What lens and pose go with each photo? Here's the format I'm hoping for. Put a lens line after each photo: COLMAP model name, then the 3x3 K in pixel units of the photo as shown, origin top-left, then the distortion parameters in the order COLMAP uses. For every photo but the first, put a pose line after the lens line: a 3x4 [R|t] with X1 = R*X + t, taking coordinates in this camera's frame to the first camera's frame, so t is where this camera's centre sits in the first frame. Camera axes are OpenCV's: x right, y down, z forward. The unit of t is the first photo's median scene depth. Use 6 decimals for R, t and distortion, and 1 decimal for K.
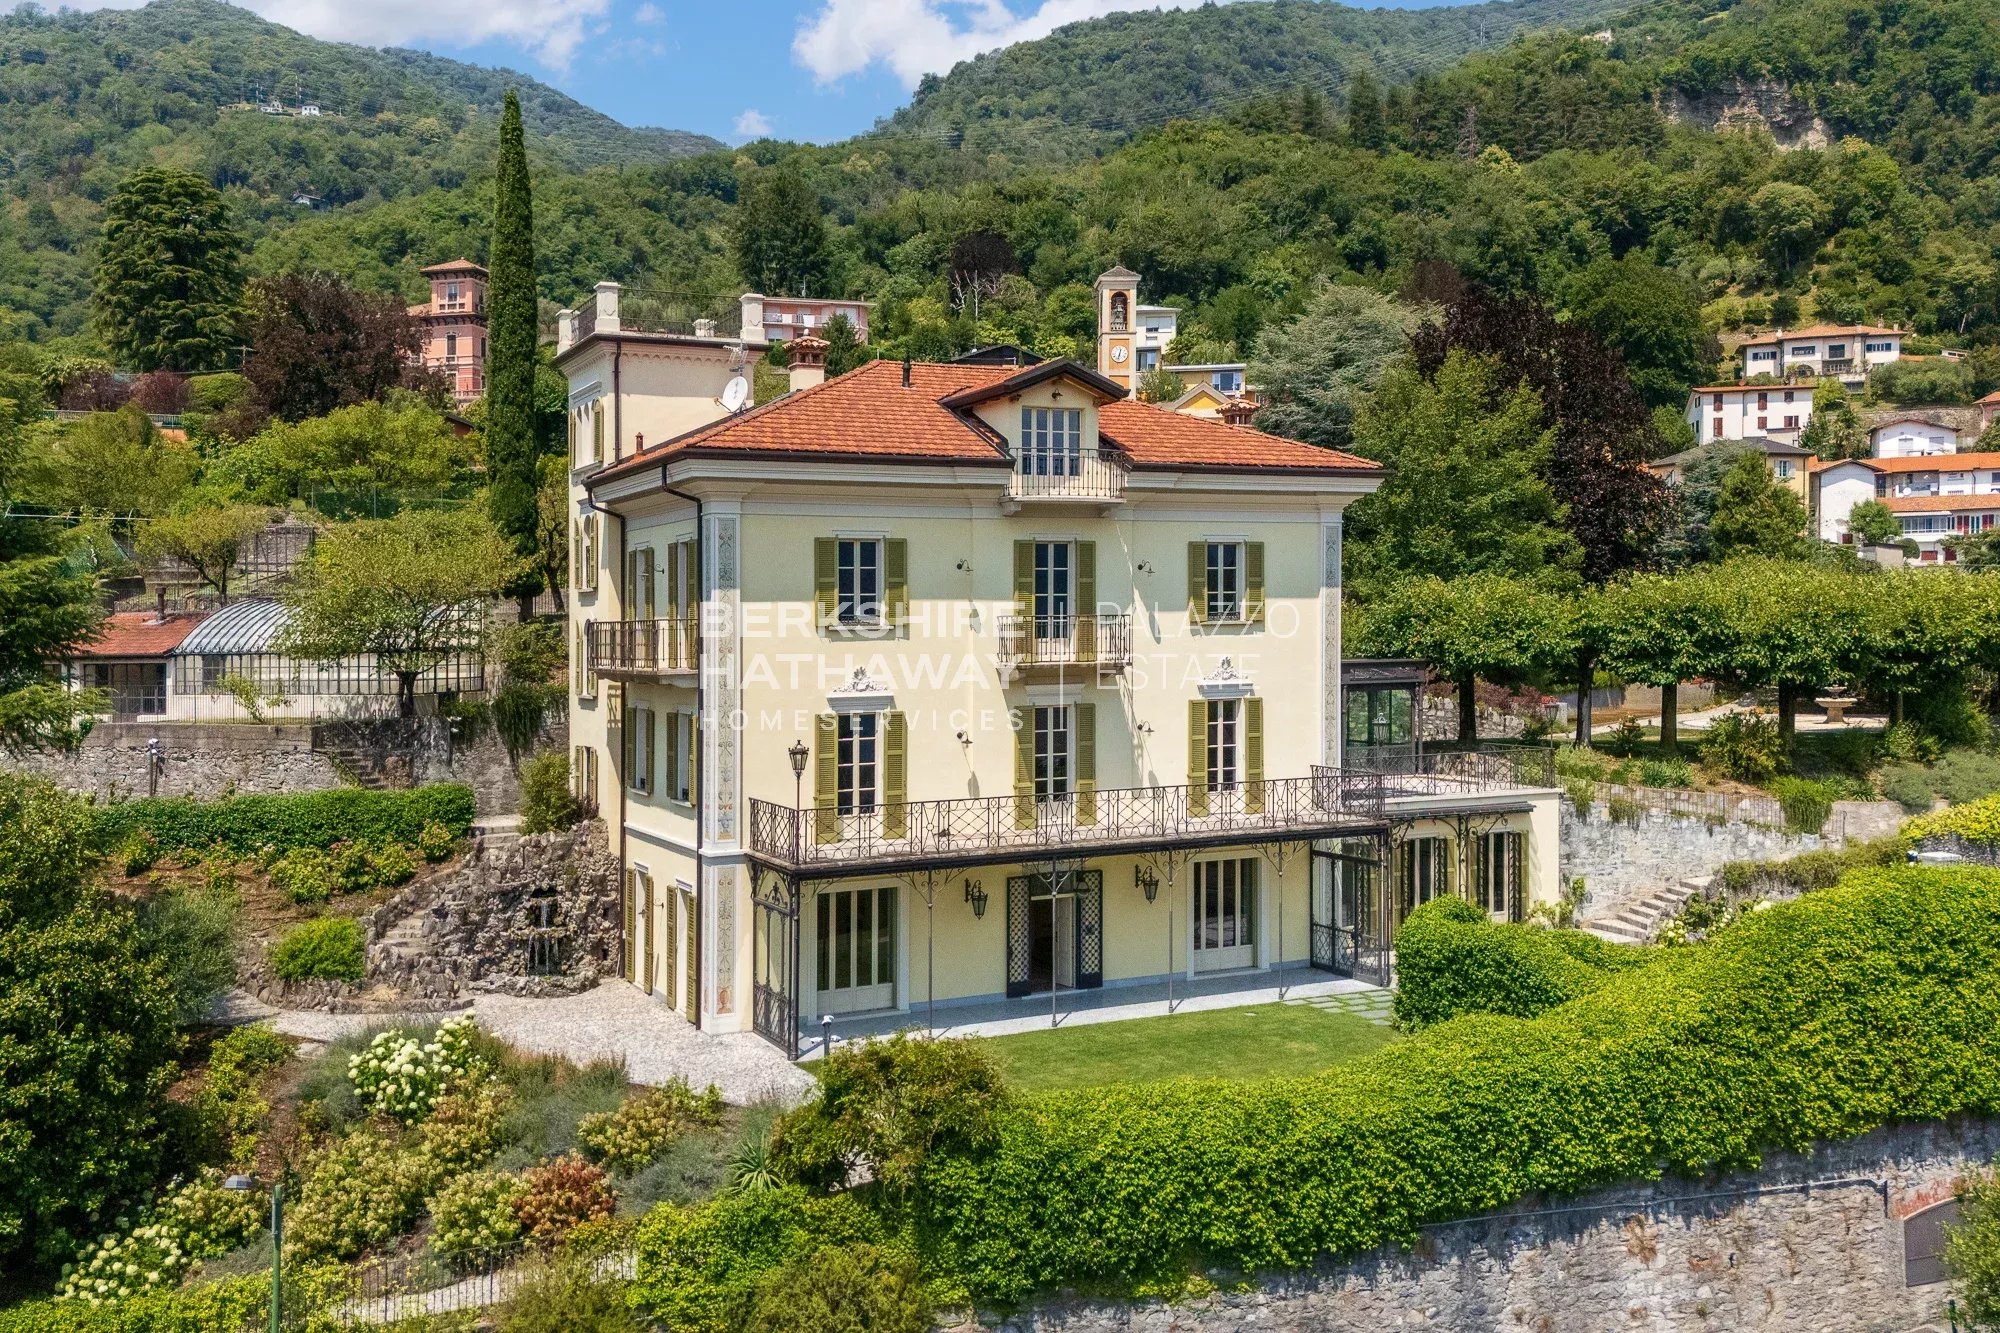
lens RADIAL K [[1763.3, 0, 1000.0], [0, 1763.3, 666.5], [0, 0, 1]] dist [0.079961, -0.081796]
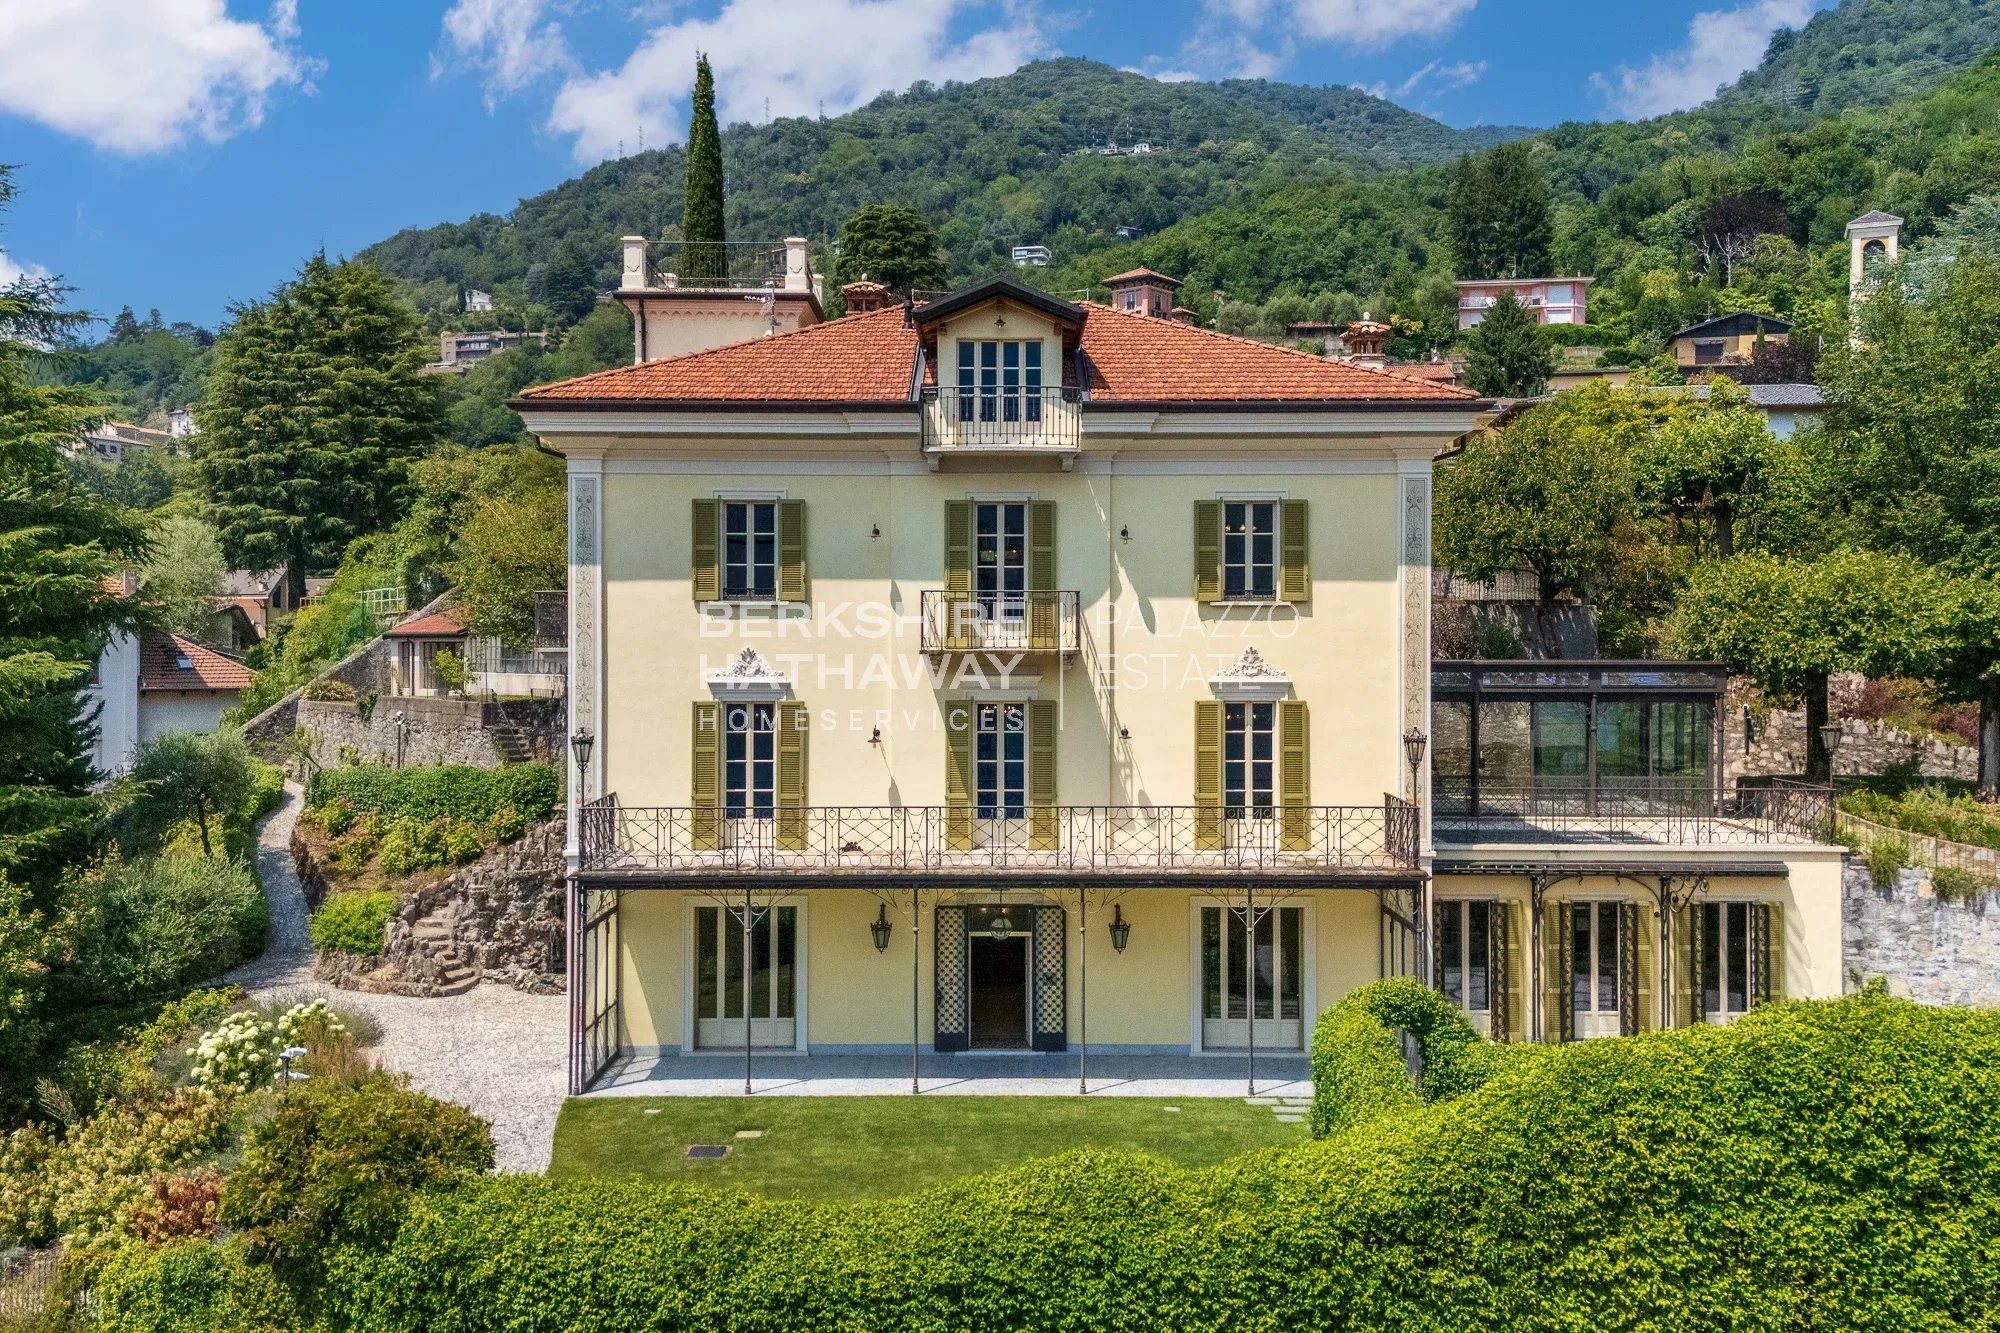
lens RADIAL K [[1765.5, 0, 1023.7], [0, 1765.5, 659.3], [0, 0, 1]] dist [0.070714, -0.087223]
pose [[0.899845, 0.020027, -0.435751, 0.368412], [-0.023433, 0.999722, -0.002442, 0.003951], [0.435581, 0.012408, 0.900064, 0.244170]]
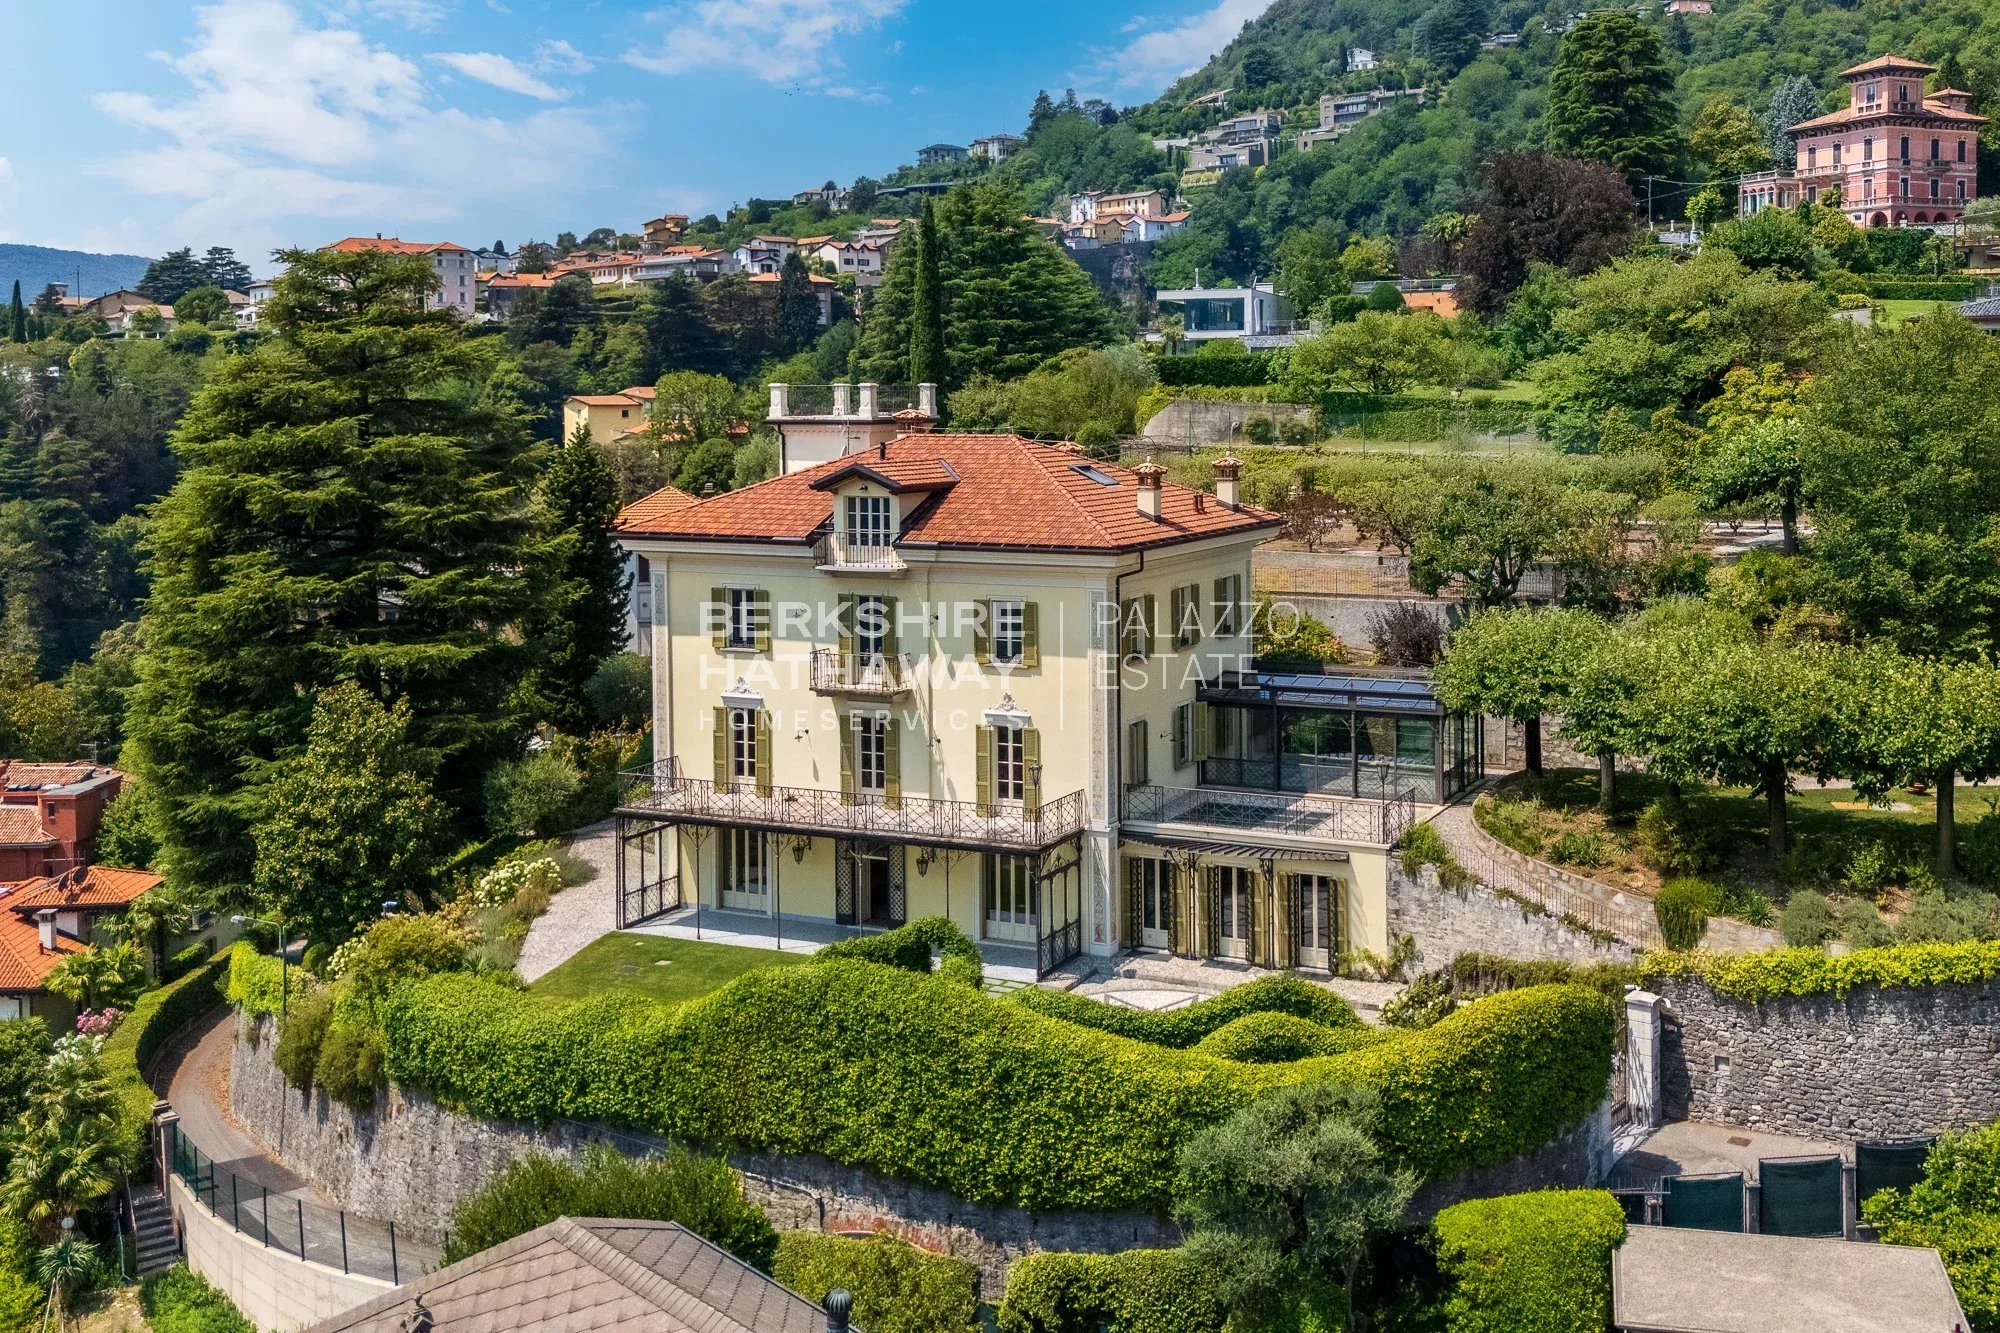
lens RADIAL K [[1979.7, 0, 1262.5], [0, 1979.7, 532.0], [0, 0, 1]] dist [0.066393, -0.006082]
pose [[0.661058, 0.072634, -0.746811, 1.248715], [-0.023133, 0.996803, 0.076471, -0.223662], [0.749978, -0.033276, 0.660625, 0.211136]]
